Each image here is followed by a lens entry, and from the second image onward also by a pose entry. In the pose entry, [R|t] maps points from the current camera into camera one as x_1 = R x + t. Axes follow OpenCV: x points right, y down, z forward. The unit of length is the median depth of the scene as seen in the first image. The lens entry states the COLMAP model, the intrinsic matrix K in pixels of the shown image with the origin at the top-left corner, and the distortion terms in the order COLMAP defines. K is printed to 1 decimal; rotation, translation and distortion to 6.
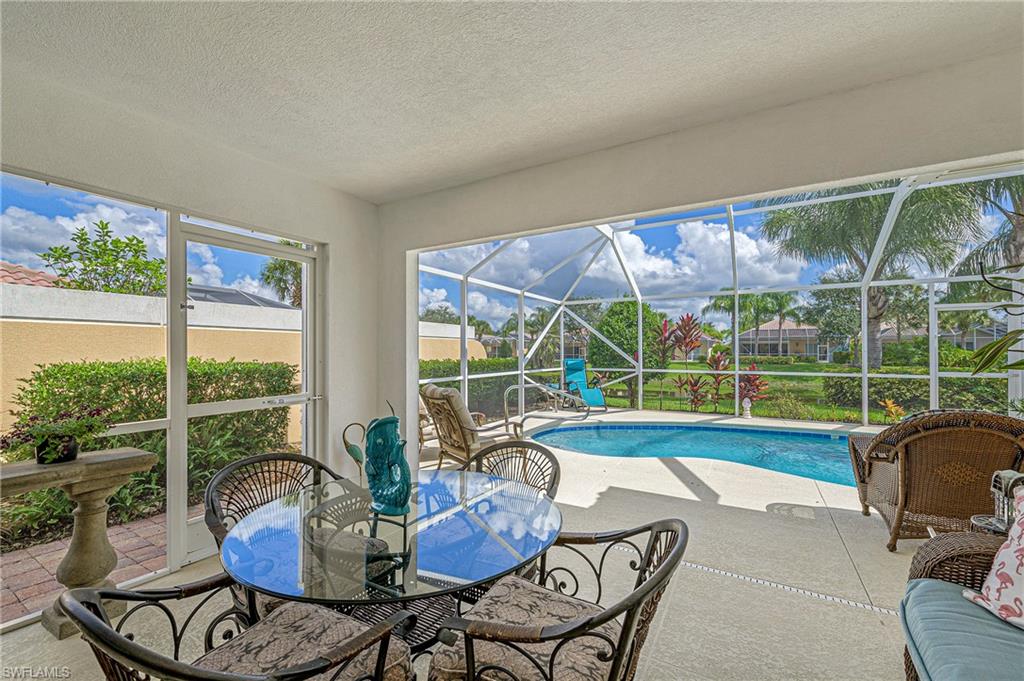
lens RADIAL K [[410.3, 0, 510.2], [0, 410.3, 346.0], [0, 0, 1]] dist [-0.002123, 0.000022]
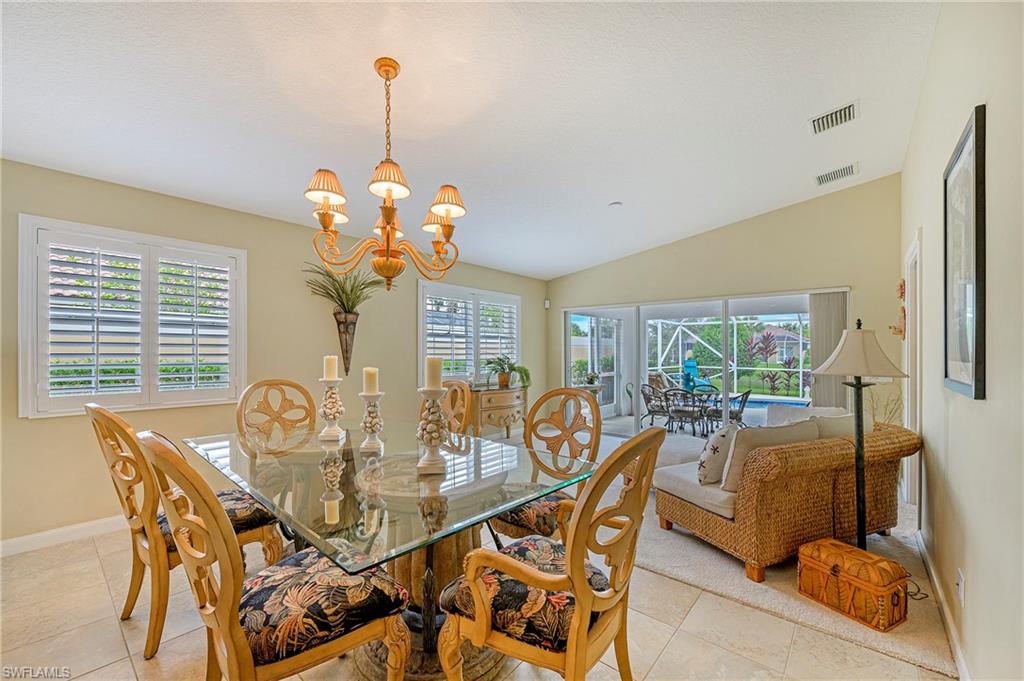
lens RADIAL K [[410.3, 0, 510.2], [0, 410.3, 346.0], [0, 0, 1]] dist [-0.002123, 0.000022]
pose [[0.982715, 0.007339, -0.184977, -0.255251], [-0.006981, 0.999972, 0.002587, -0.024368], [0.184991, -0.001251, 0.982739, -0.748598]]
